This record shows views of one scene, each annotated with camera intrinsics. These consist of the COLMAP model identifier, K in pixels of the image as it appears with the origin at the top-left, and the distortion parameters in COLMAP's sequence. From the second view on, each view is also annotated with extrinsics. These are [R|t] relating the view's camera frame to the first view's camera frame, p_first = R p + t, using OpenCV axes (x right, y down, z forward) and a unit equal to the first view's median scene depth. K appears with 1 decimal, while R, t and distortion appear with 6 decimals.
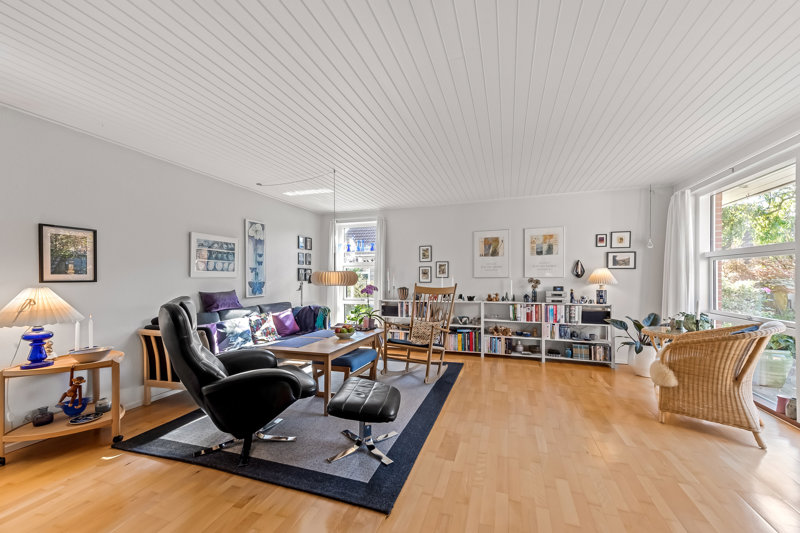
lens RADIAL K [[325.3, 0, 380.2], [0, 325.3, 282.2], [0, 0, 1]] dist [0.029185, -0.001897]
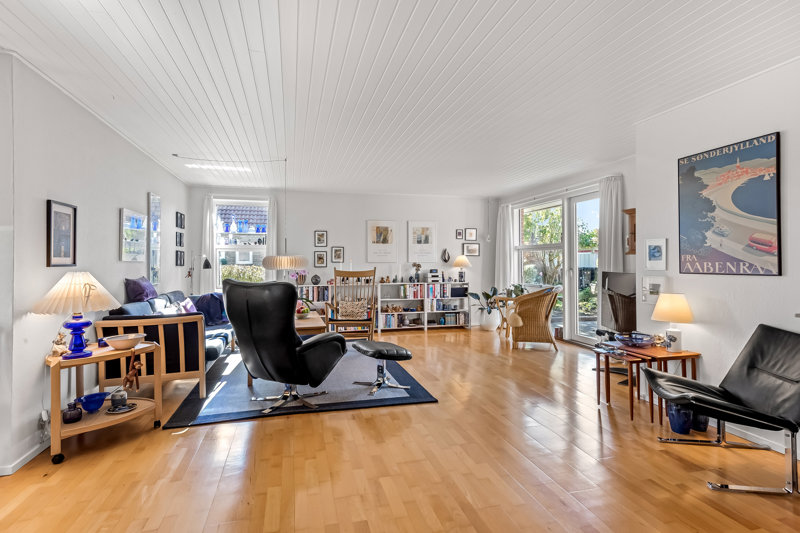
lens RADIAL K [[385.7, 0, 401.6], [0, 385.7, 263.8], [0, 0, 1]] dist [0.054270, -0.000909]
pose [[0.840421, -0.001013, 0.541933, -0.368690], [0.007443, 0.999926, -0.009674, 0.005046], [-0.541883, 0.012164, 0.840366, -0.177369]]
